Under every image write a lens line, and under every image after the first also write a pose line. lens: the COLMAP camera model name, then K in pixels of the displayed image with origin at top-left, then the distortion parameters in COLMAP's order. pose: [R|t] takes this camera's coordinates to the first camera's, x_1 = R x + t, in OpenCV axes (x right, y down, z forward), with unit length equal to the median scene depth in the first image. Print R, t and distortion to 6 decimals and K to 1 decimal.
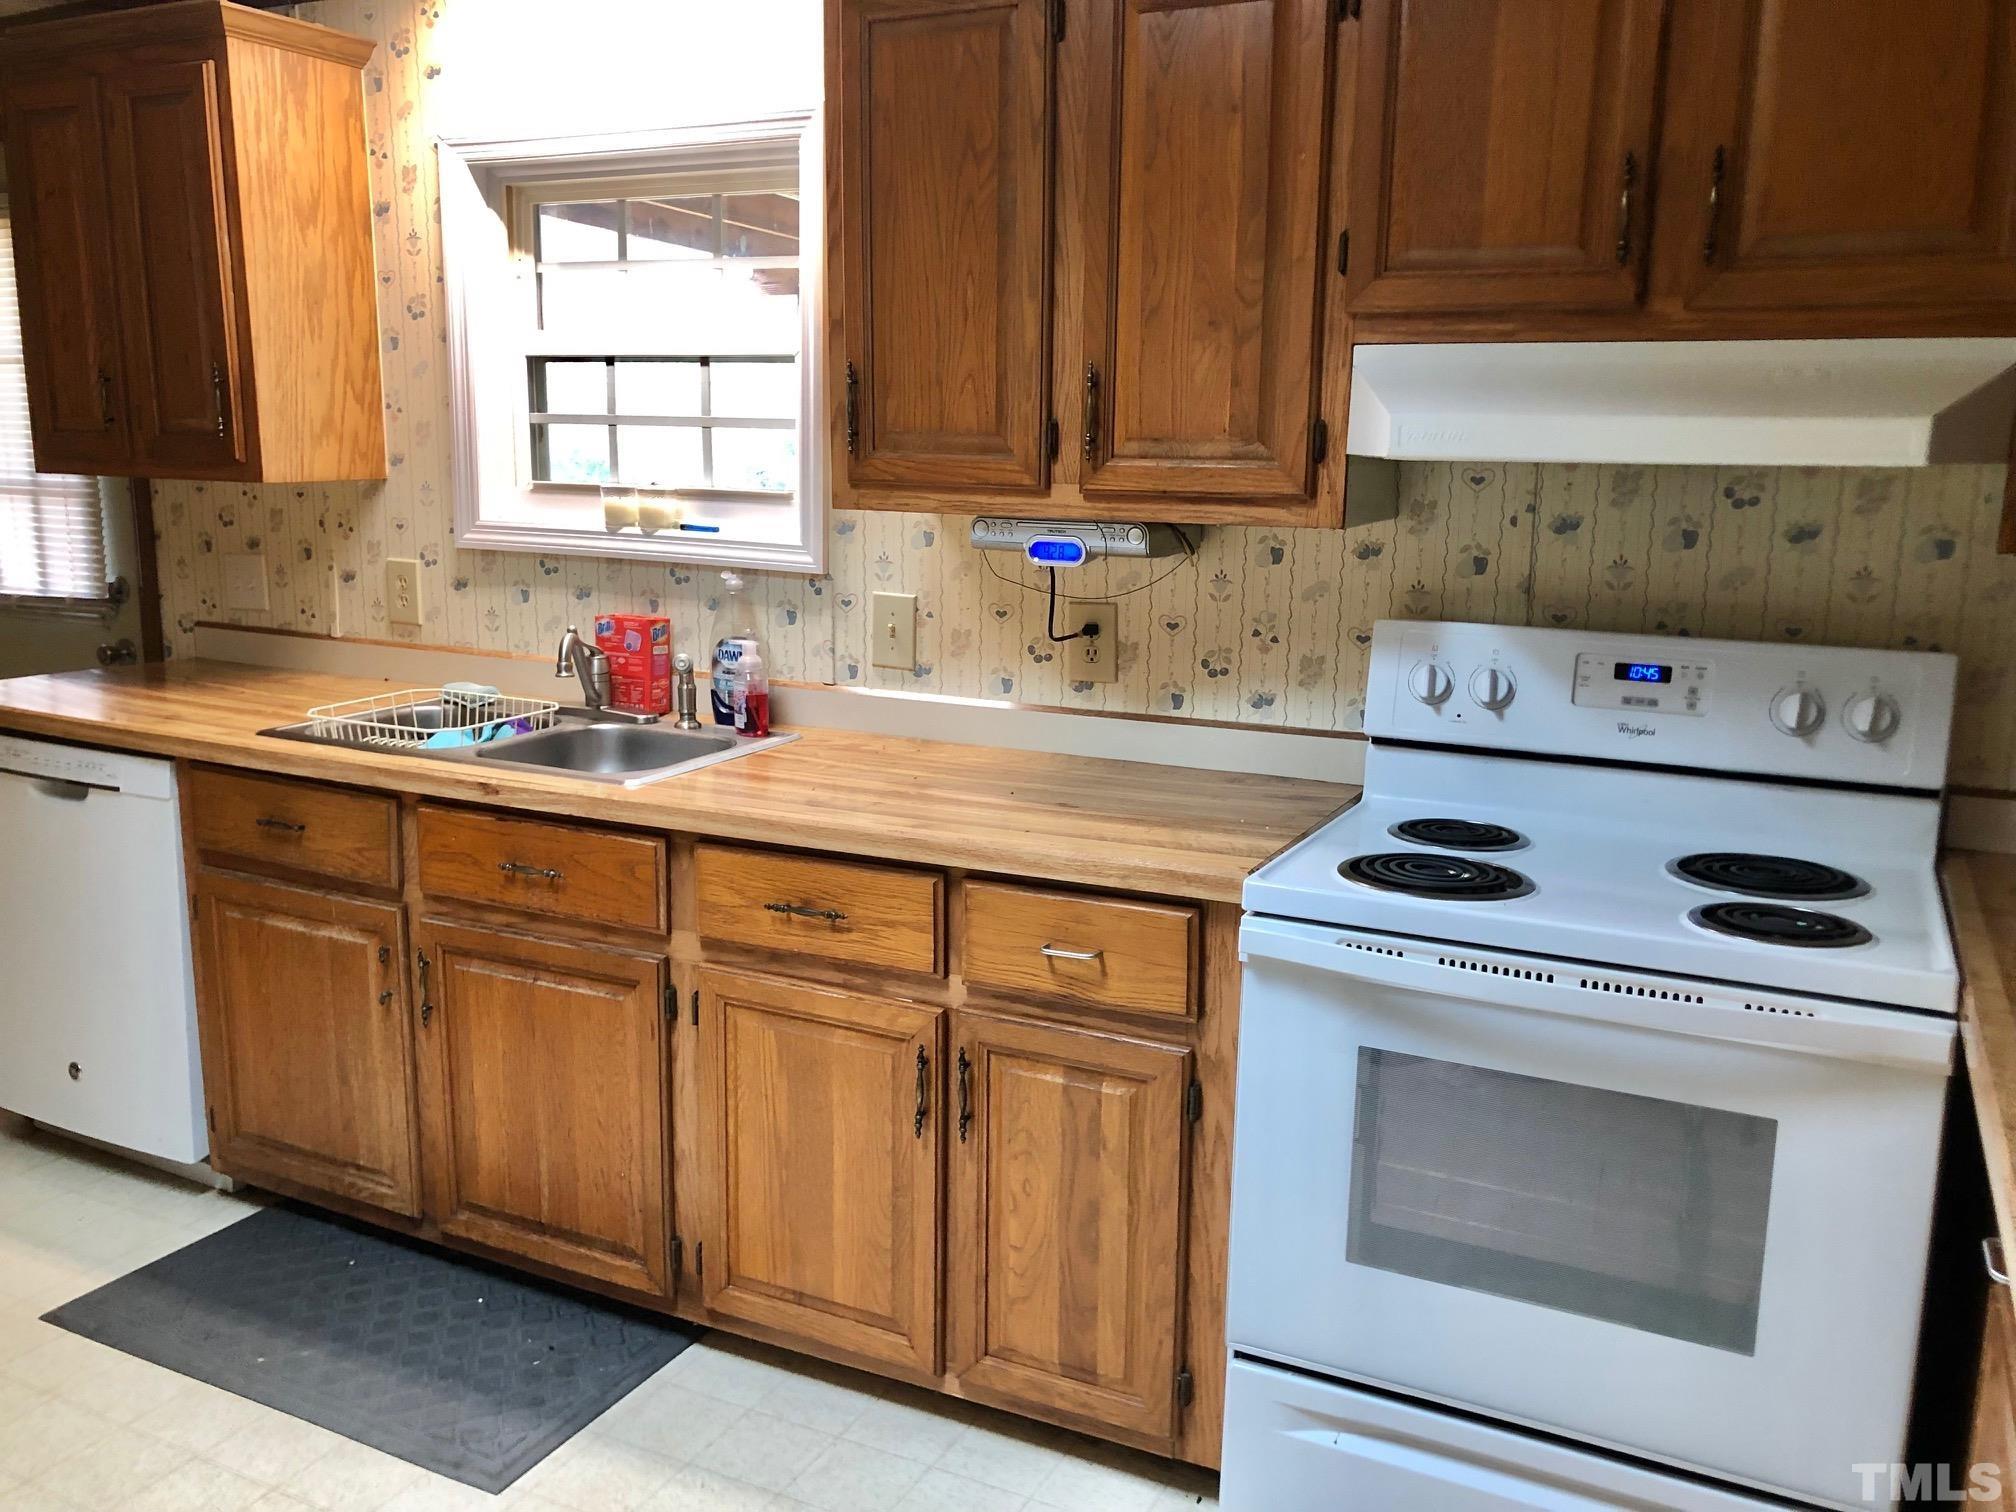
lens RADIAL K [[1671.0, 0, 1008.0], [0, 1671.0, 756.0], [0, 0, 1]] dist [0.034114, -0.002573]
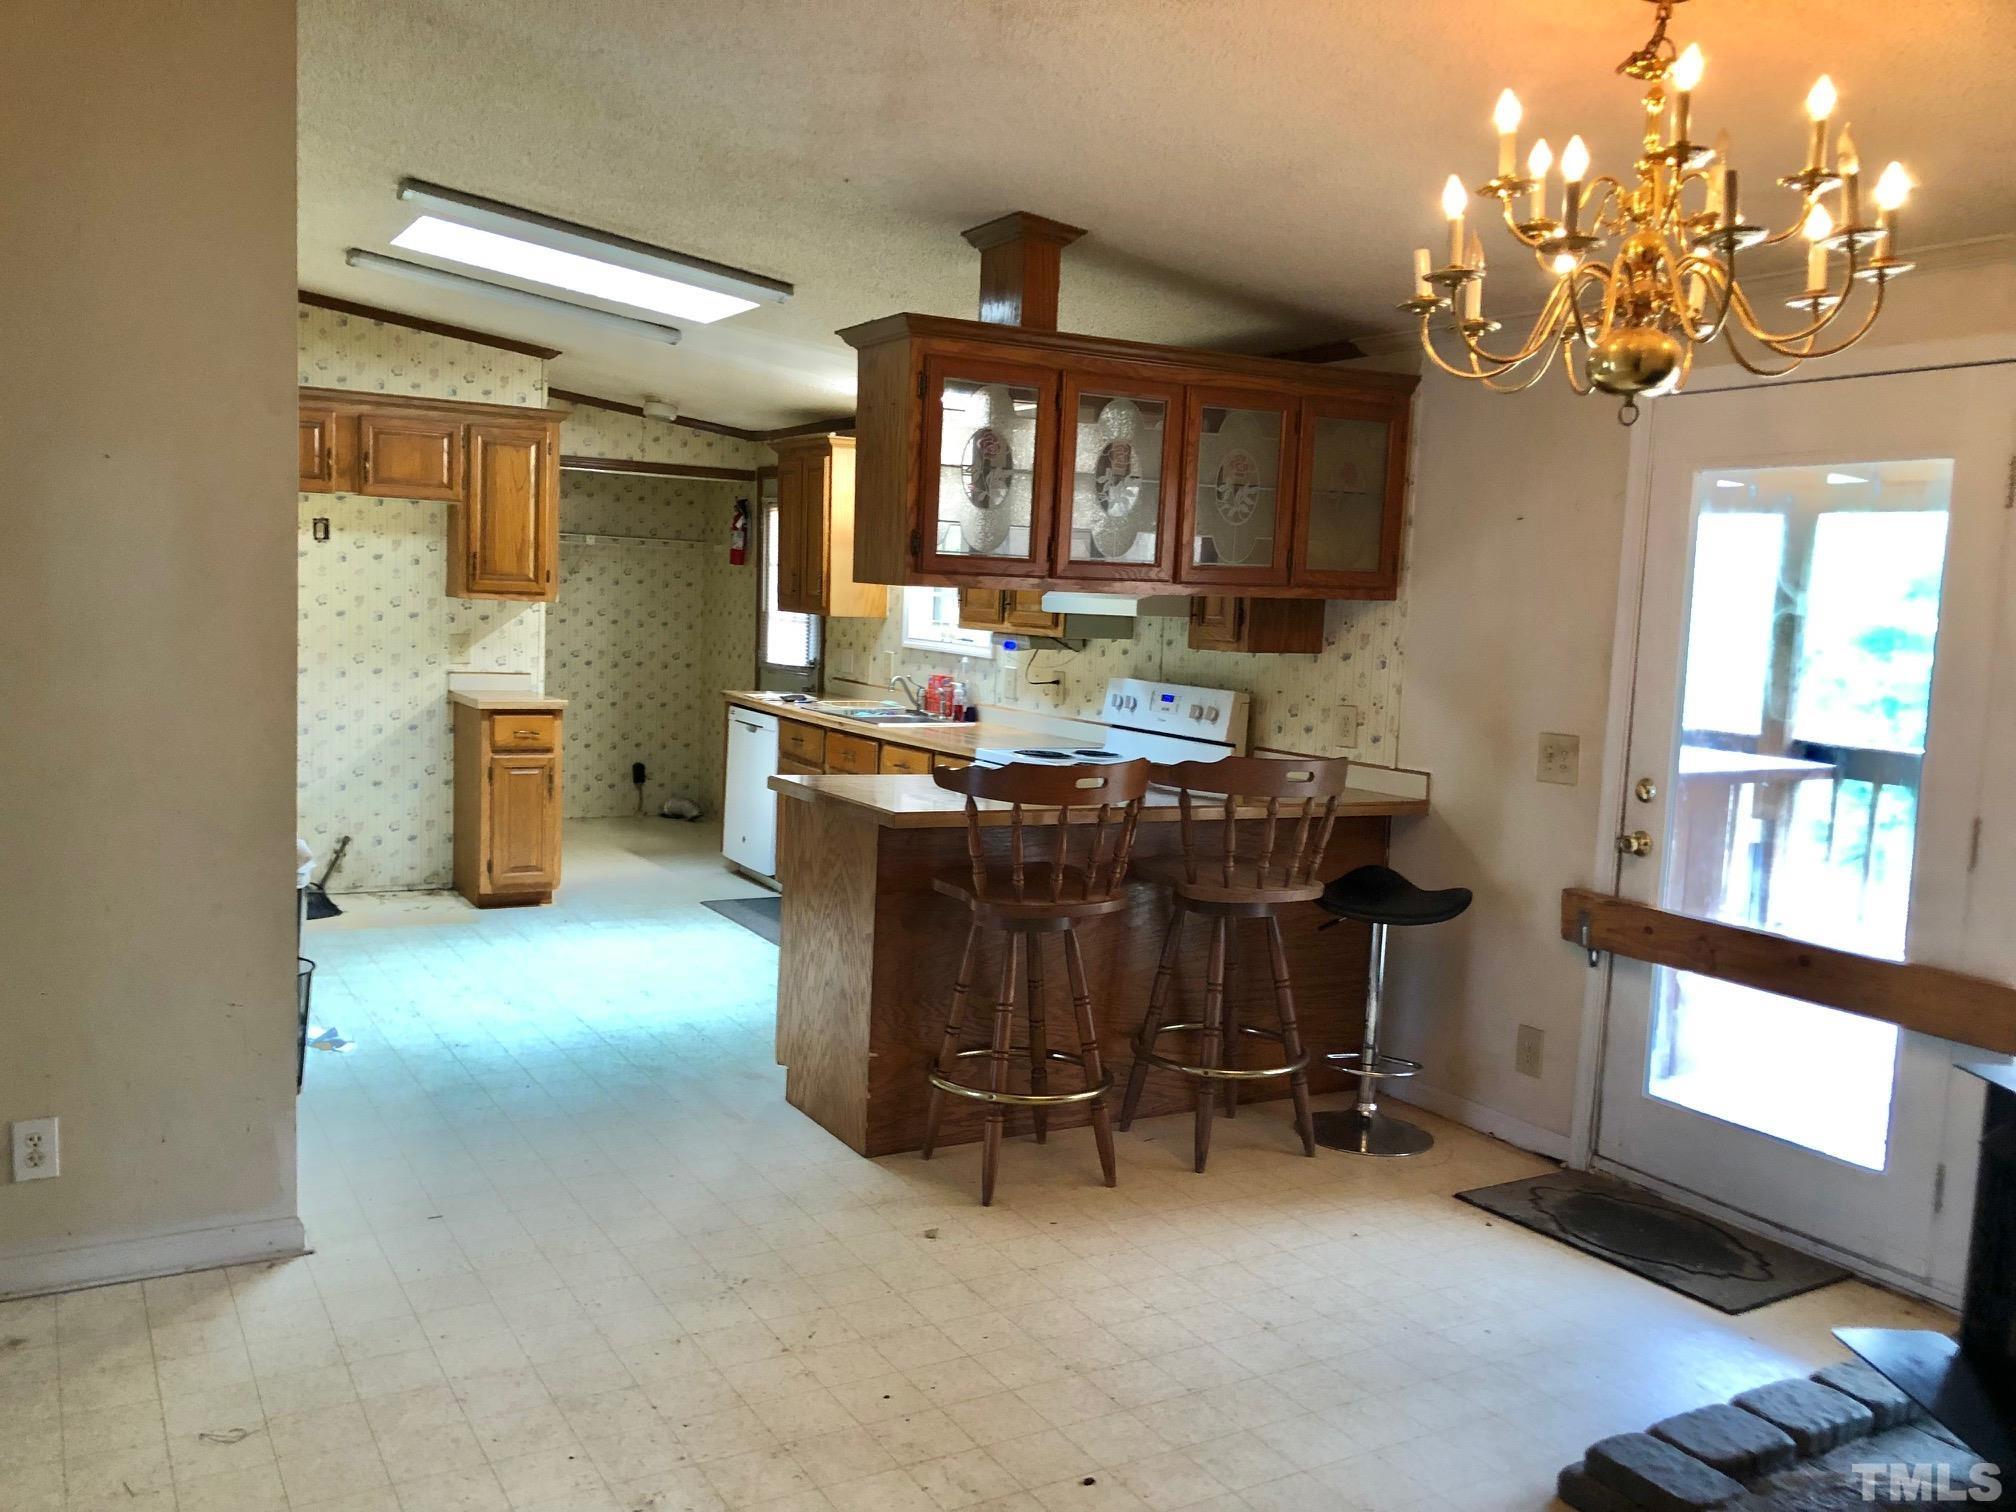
lens RADIAL K [[1671.0, 0, 1008.0], [0, 1671.0, 756.0], [0, 0, 1]] dist [0.034114, -0.002573]
pose [[0.834791, 0.077314, -0.545111, 1.228513], [-0.138741, 0.987680, -0.072385, 0.201199], [0.532799, 0.136056, 0.835233, -0.986500]]
